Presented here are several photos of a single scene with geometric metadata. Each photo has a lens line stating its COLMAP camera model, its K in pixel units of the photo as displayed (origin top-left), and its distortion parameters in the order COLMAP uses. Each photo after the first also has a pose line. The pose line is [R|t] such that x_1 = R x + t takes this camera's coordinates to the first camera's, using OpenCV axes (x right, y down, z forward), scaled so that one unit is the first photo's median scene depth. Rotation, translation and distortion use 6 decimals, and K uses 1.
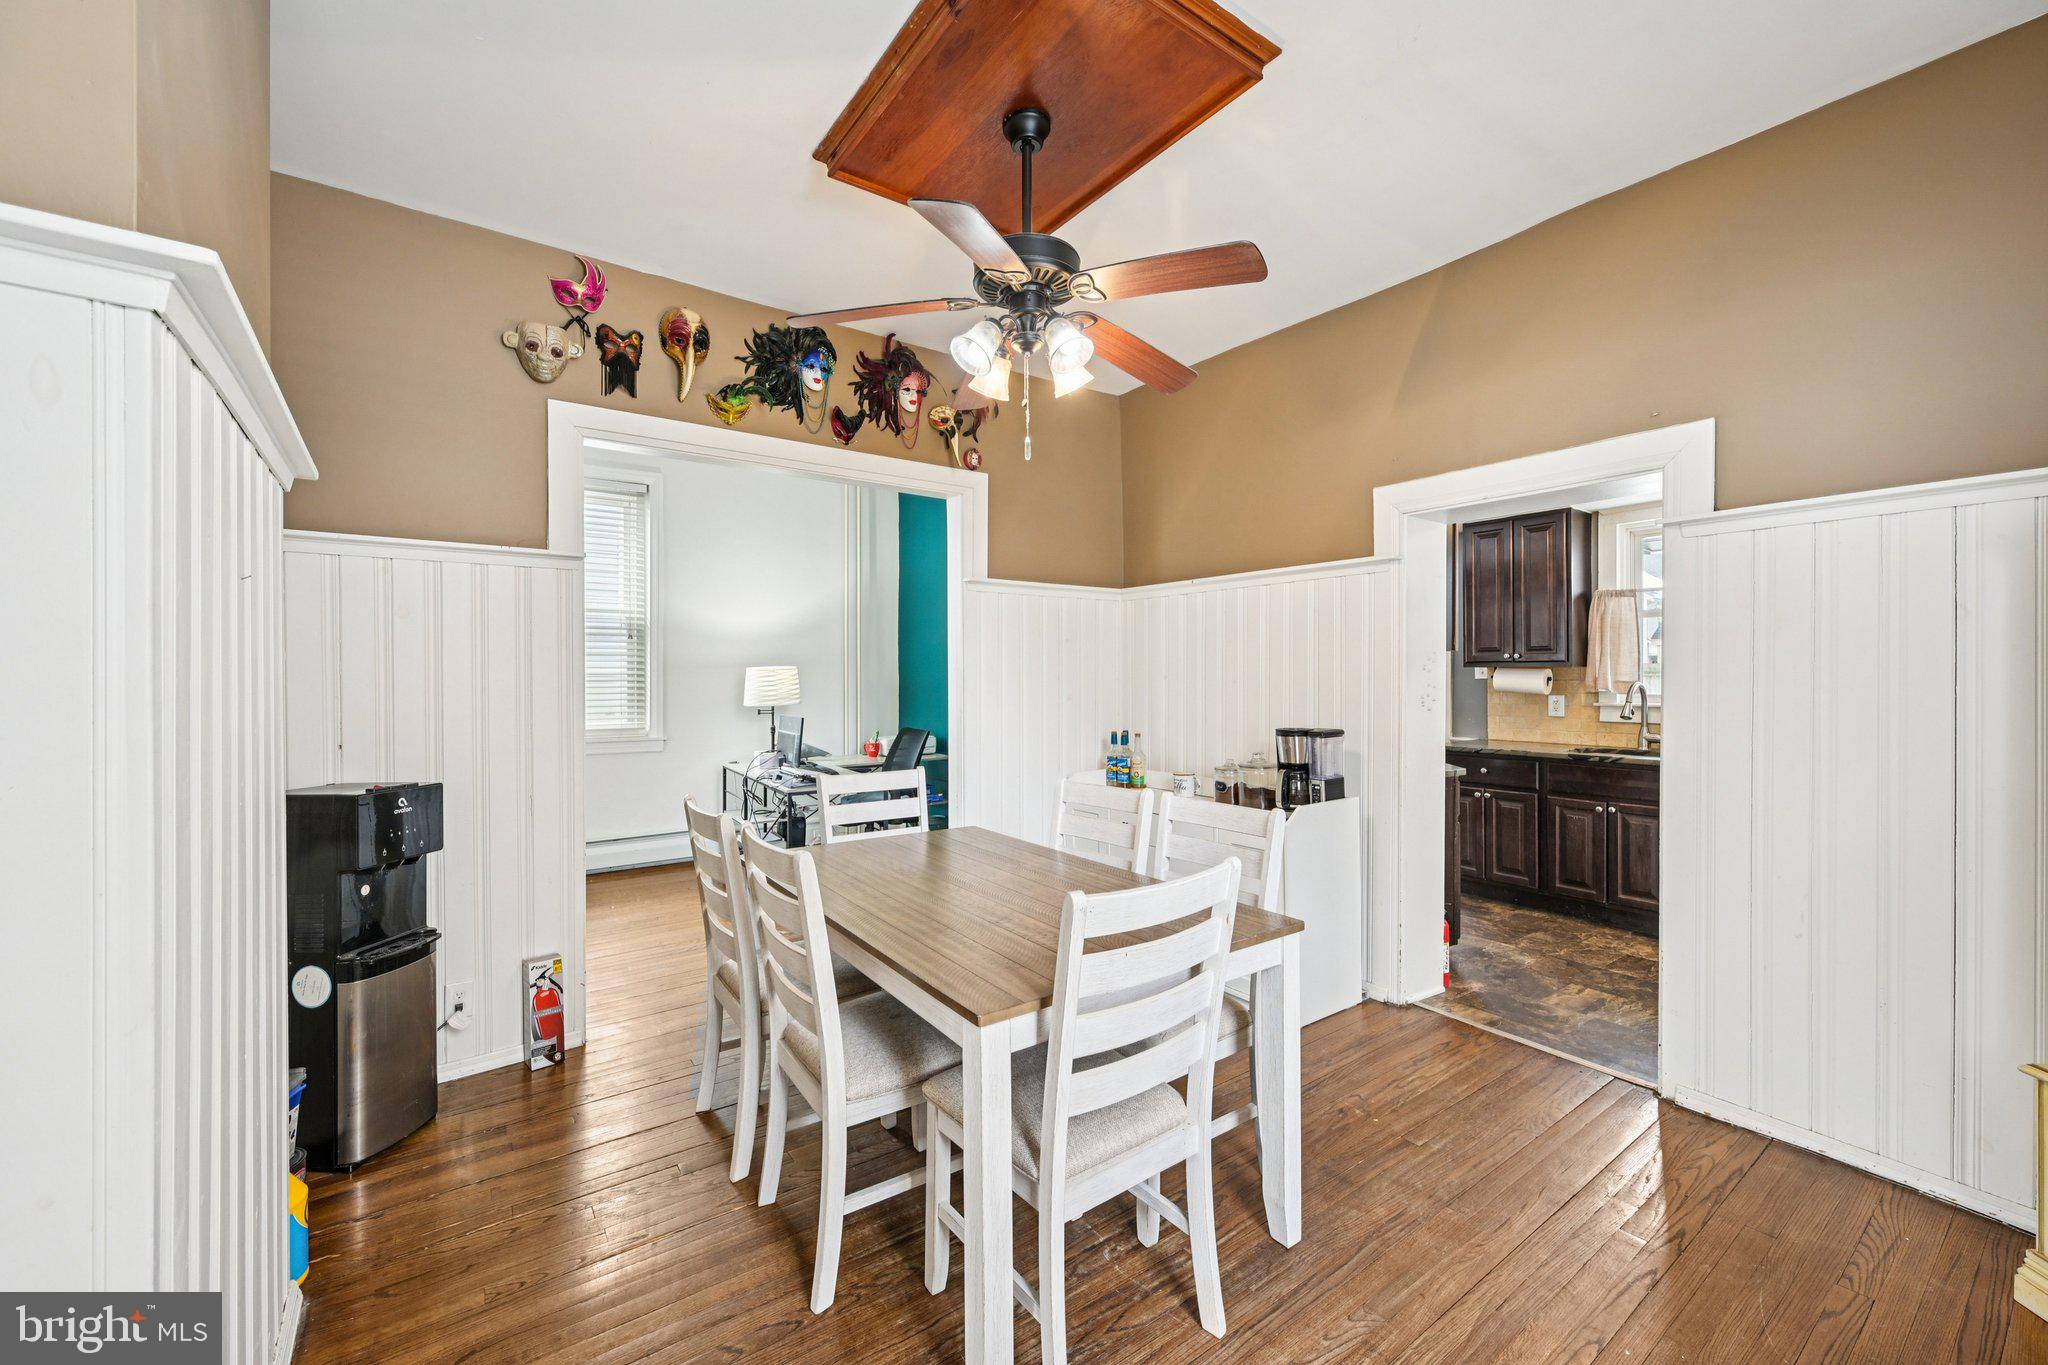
lens RADIAL K [[804.0, 0, 1024.0], [0, 804.0, 682.5], [0, 0, 1]] dist [-0.000205, -0.000004]
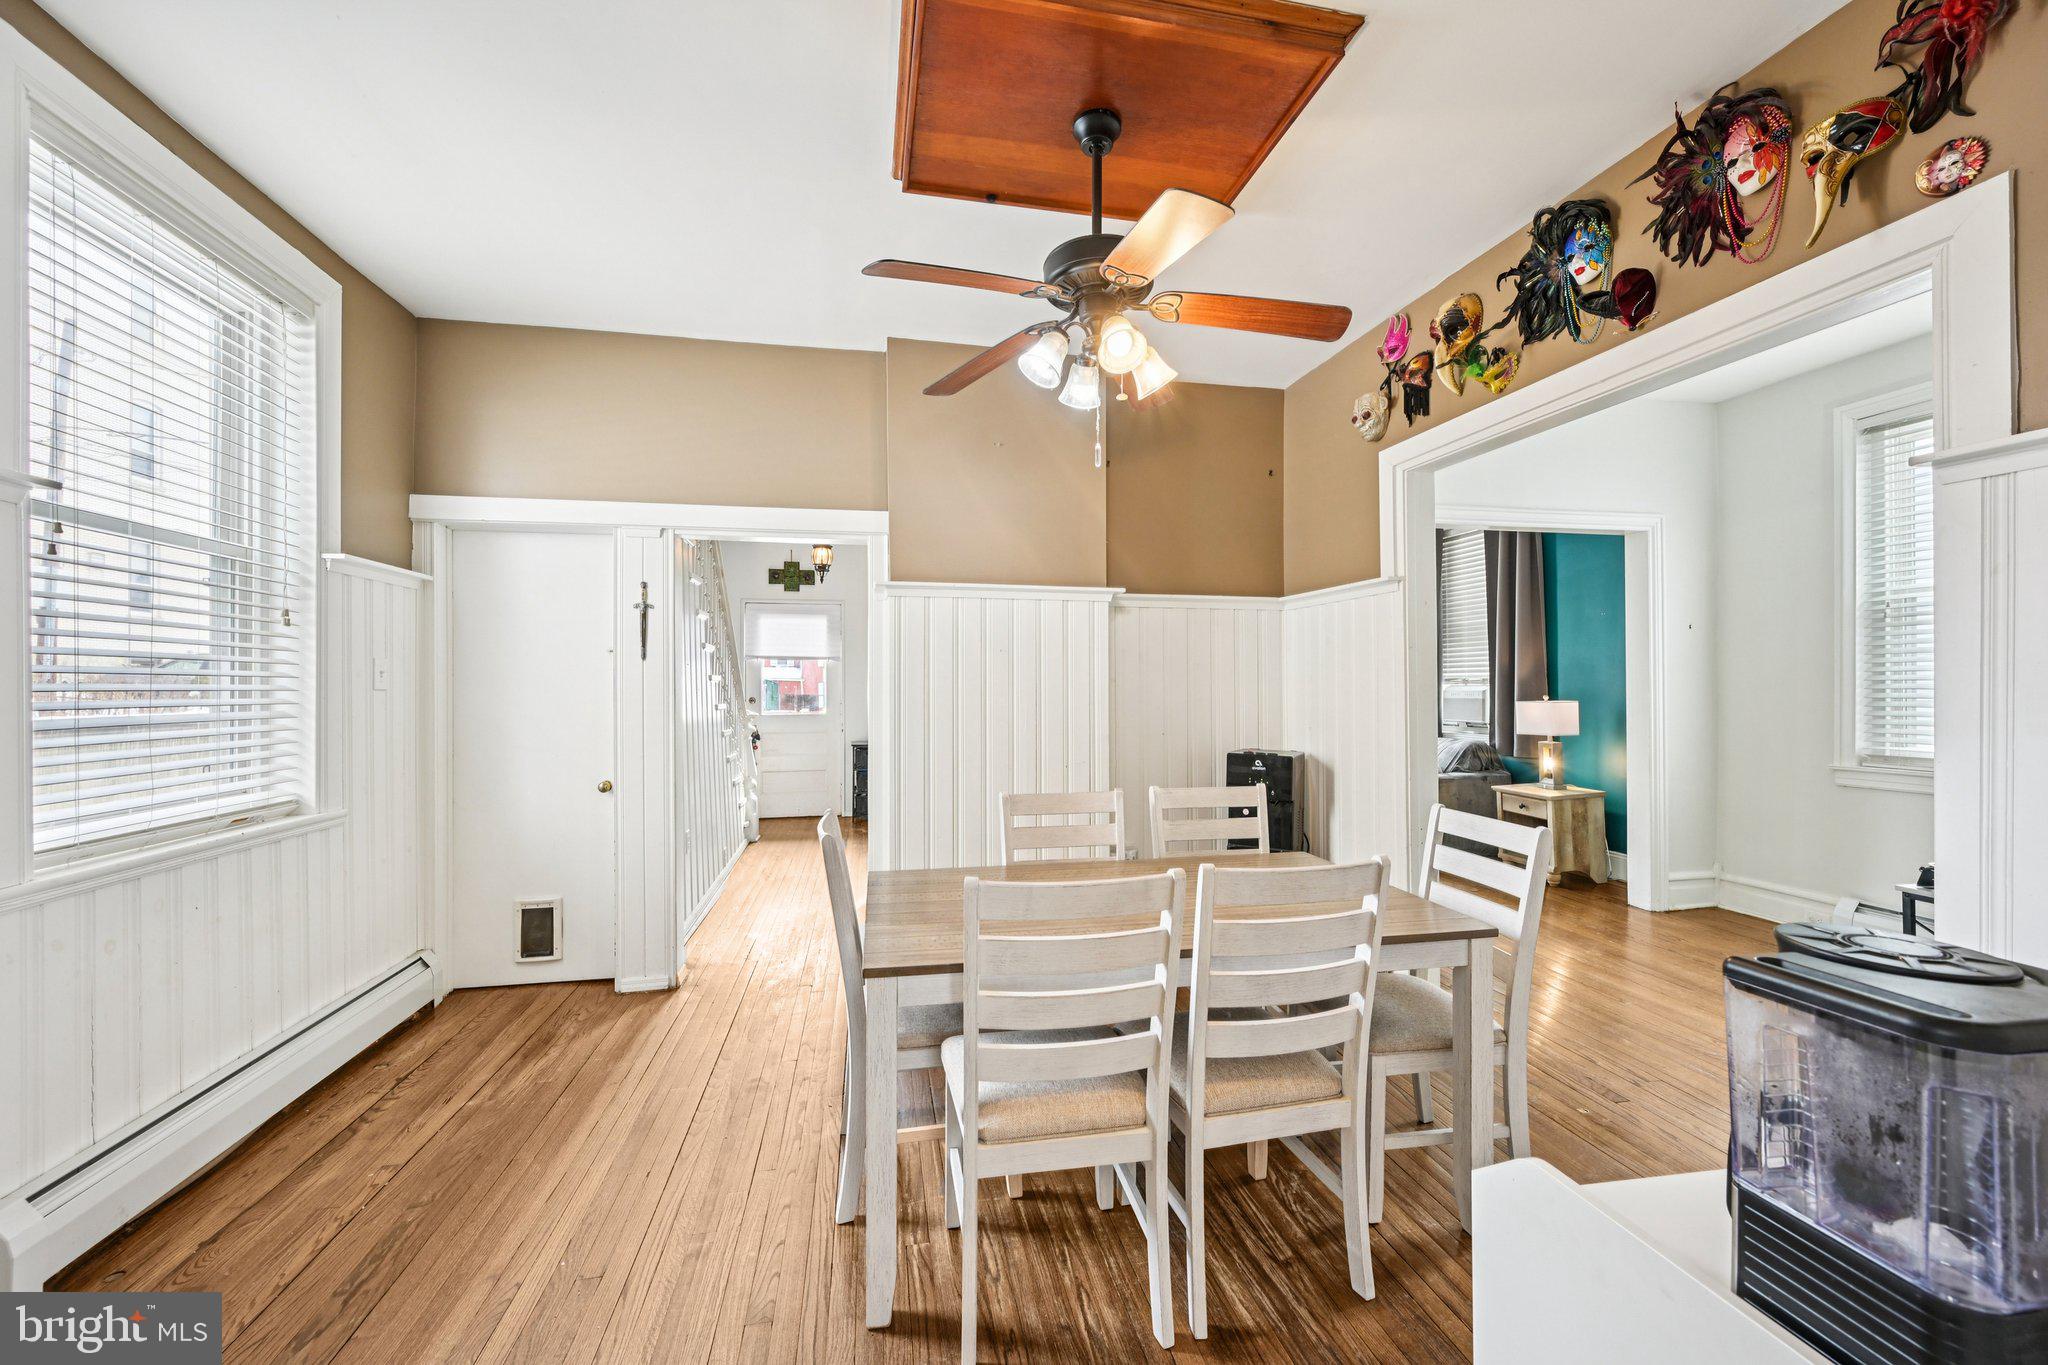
lens RADIAL K [[804.0, 0, 1024.0], [0, 804.0, 682.5], [0, 0, 1]] dist [-0.000205, -0.000004]
pose [[-0.411879, -0.002688, -0.911235, 0.679157], [-0.005068, 0.999987, -0.000660, -0.006833], [0.911224, 0.004346, -0.411887, 0.955328]]
